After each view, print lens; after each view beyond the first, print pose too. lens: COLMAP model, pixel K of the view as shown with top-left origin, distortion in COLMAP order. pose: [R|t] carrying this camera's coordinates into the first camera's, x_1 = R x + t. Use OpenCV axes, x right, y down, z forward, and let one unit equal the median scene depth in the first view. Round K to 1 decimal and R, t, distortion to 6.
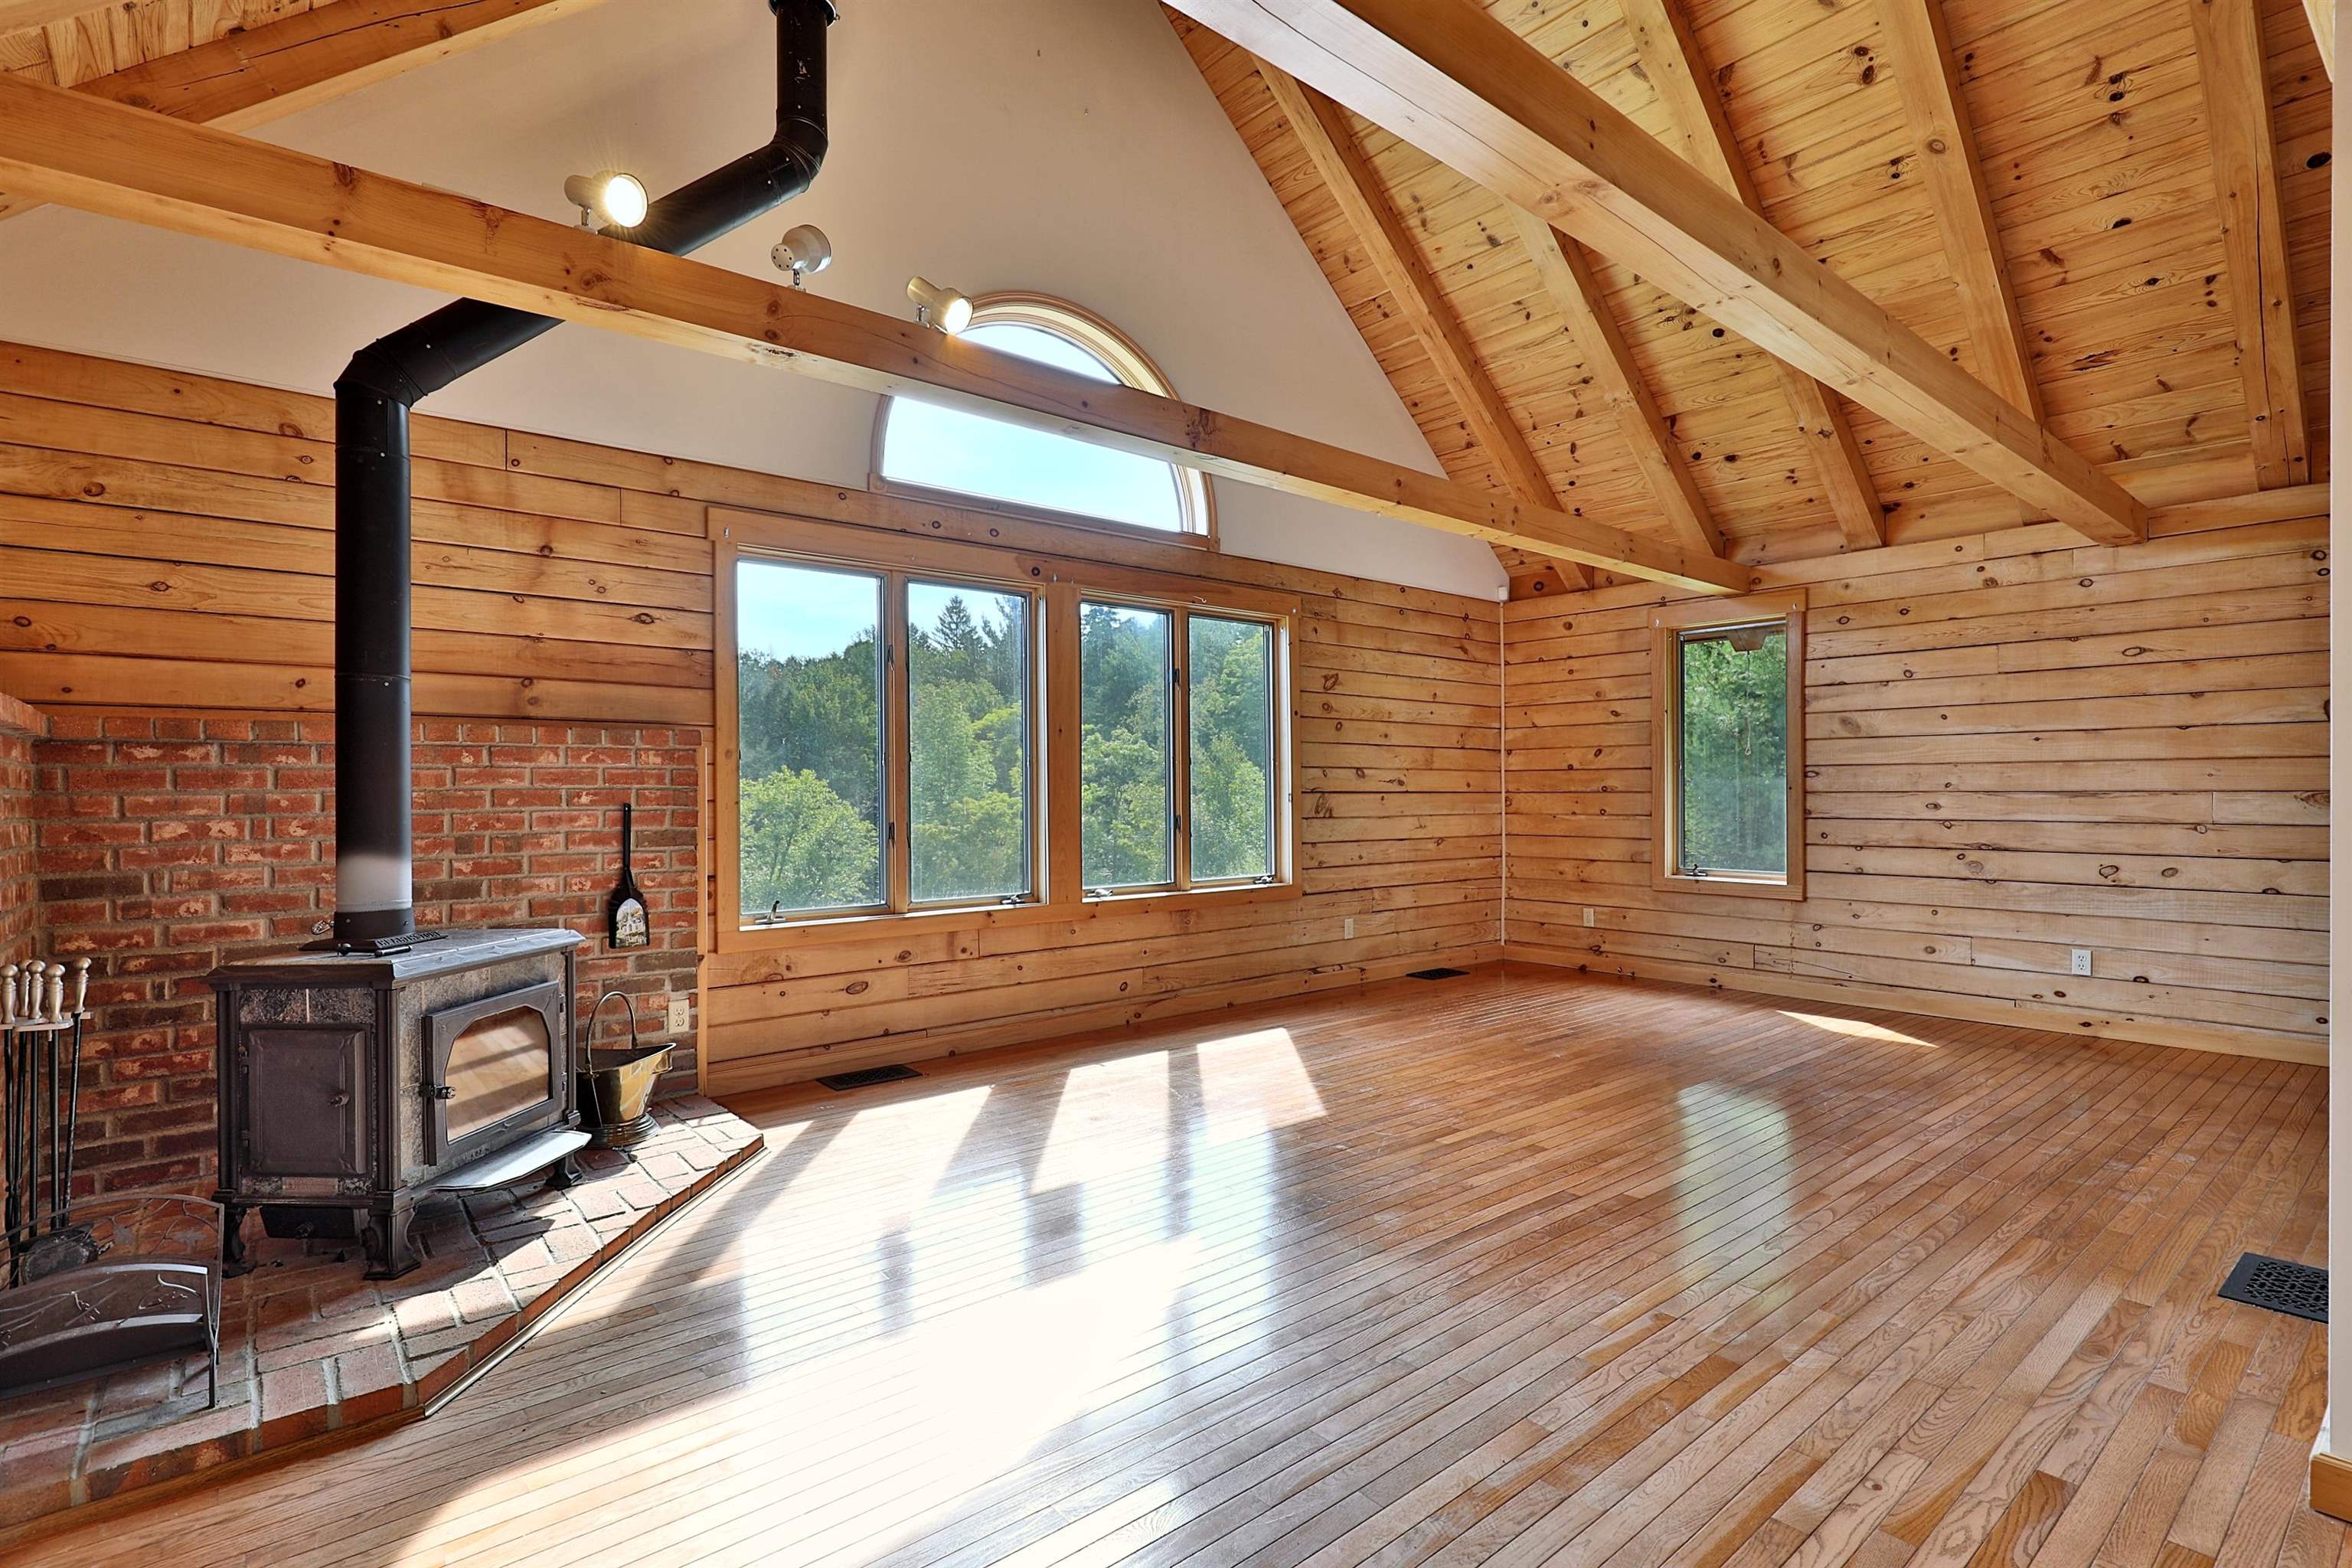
lens RADIAL K [[1129.6, 0, 1193.6], [0, 1129.6, 791.1], [0, 0, 1]] dist [0.004268, 0.000123]
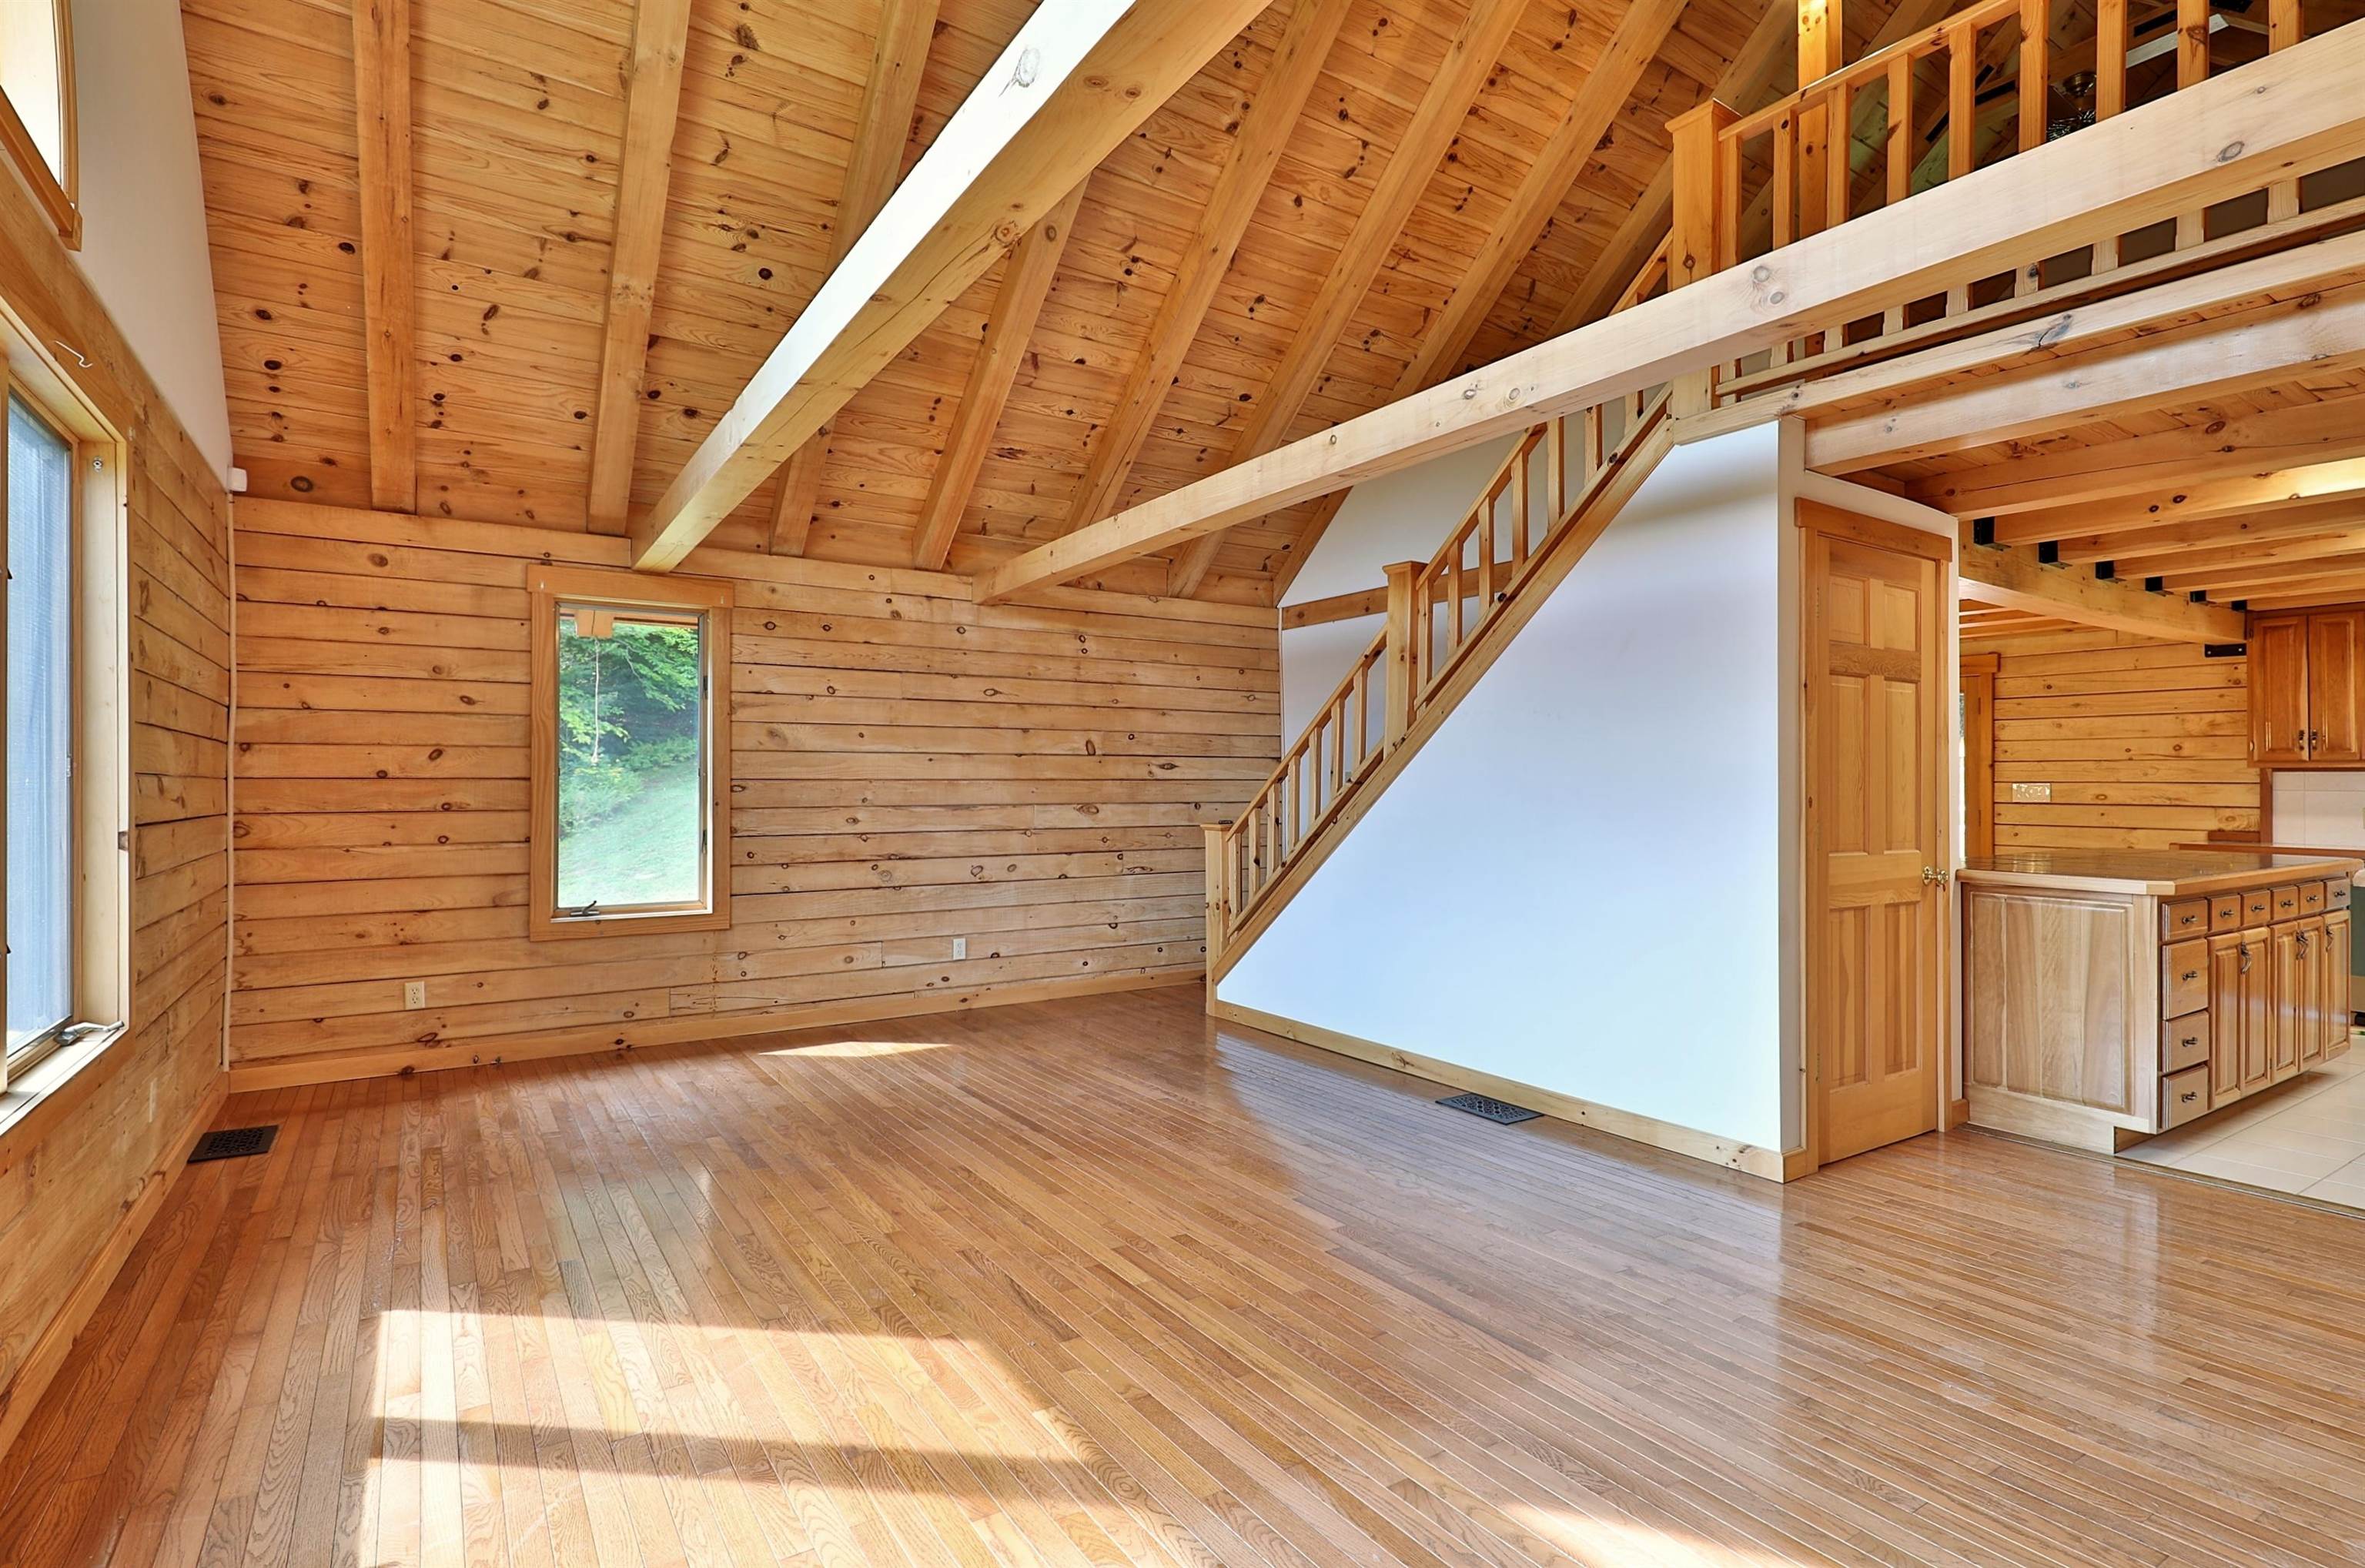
lens RADIAL K [[1135.7, 0, 1196.0], [0, 1135.7, 792.0], [0, 0, 1]] dist [0.004268, 0.000123]
pose [[0.117760, -0.001512, 0.993041, -0.382645], [0.001665, 0.999998, 0.001325, -0.015146], [-0.993041, 0.001497, 0.117762, 0.626642]]
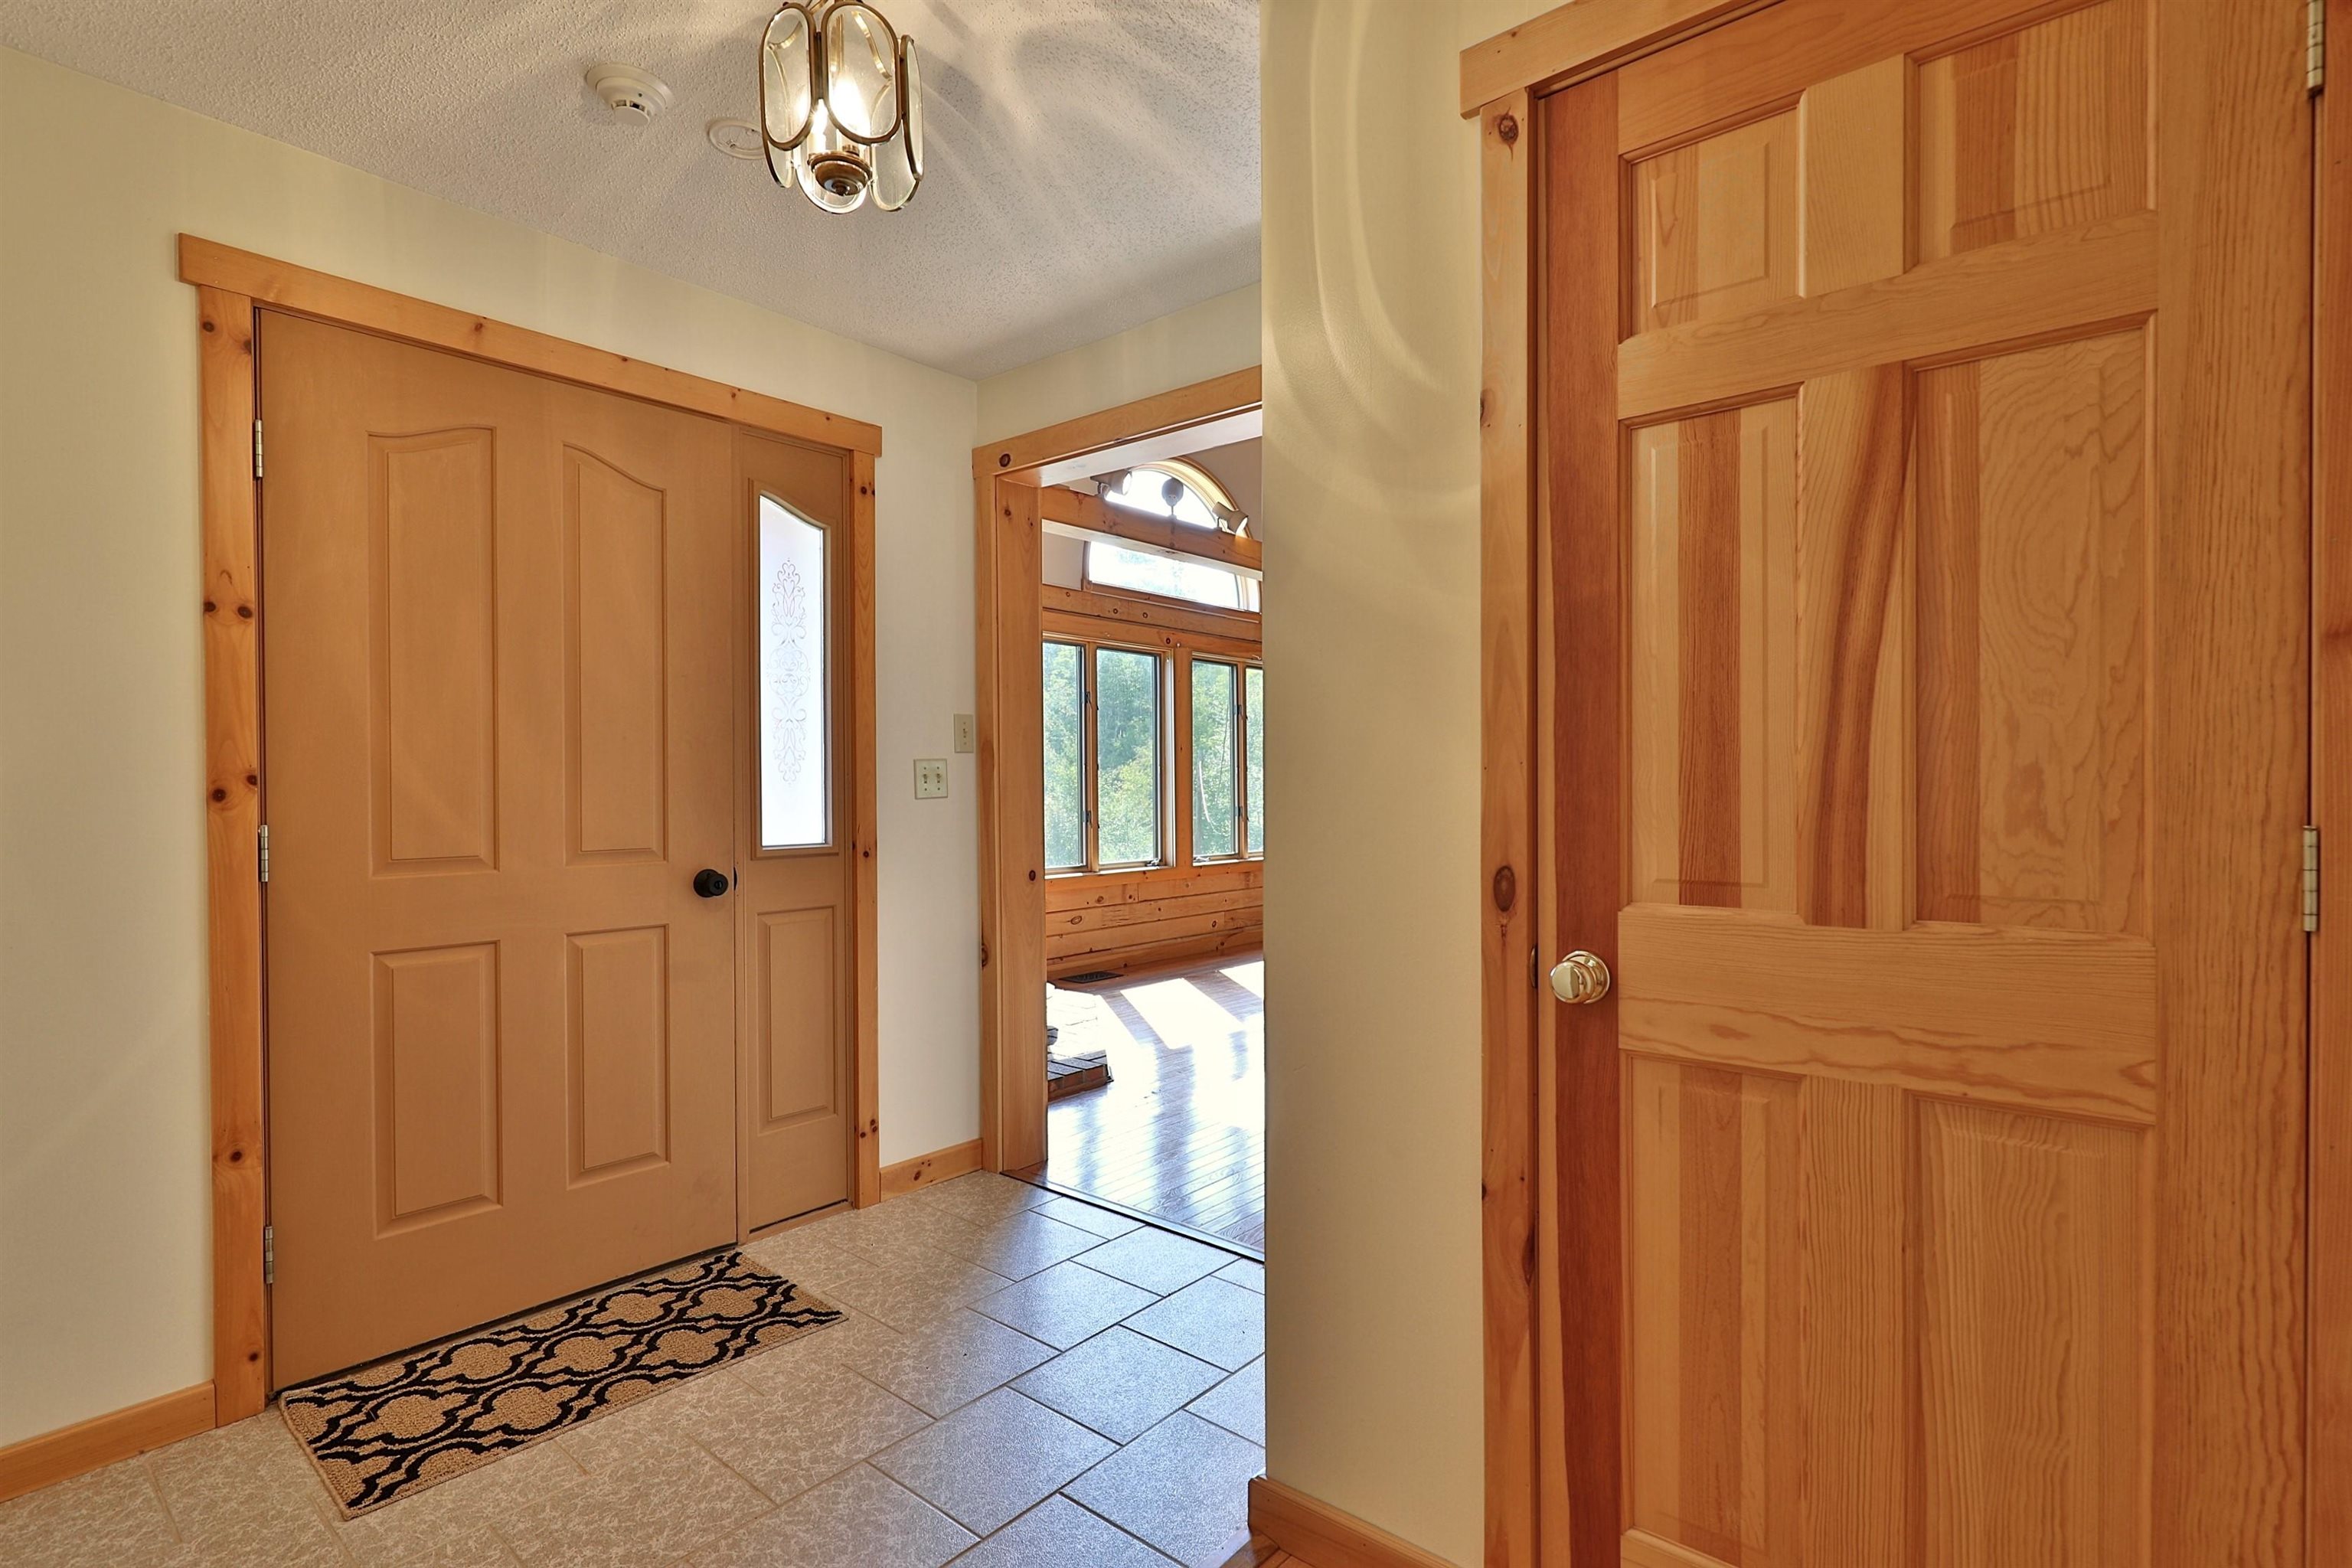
lens RADIAL K [[1129.6, 0, 1190.7], [0, 1129.6, 777.9], [0, 0, 1]] dist [0.004268, 0.000123]
pose [[0.985510, 0.002791, 0.169594, -0.363451], [-0.001983, 0.999986, -0.004929, -0.008435], [-0.169605, 0.004522, 0.985502, -0.463878]]
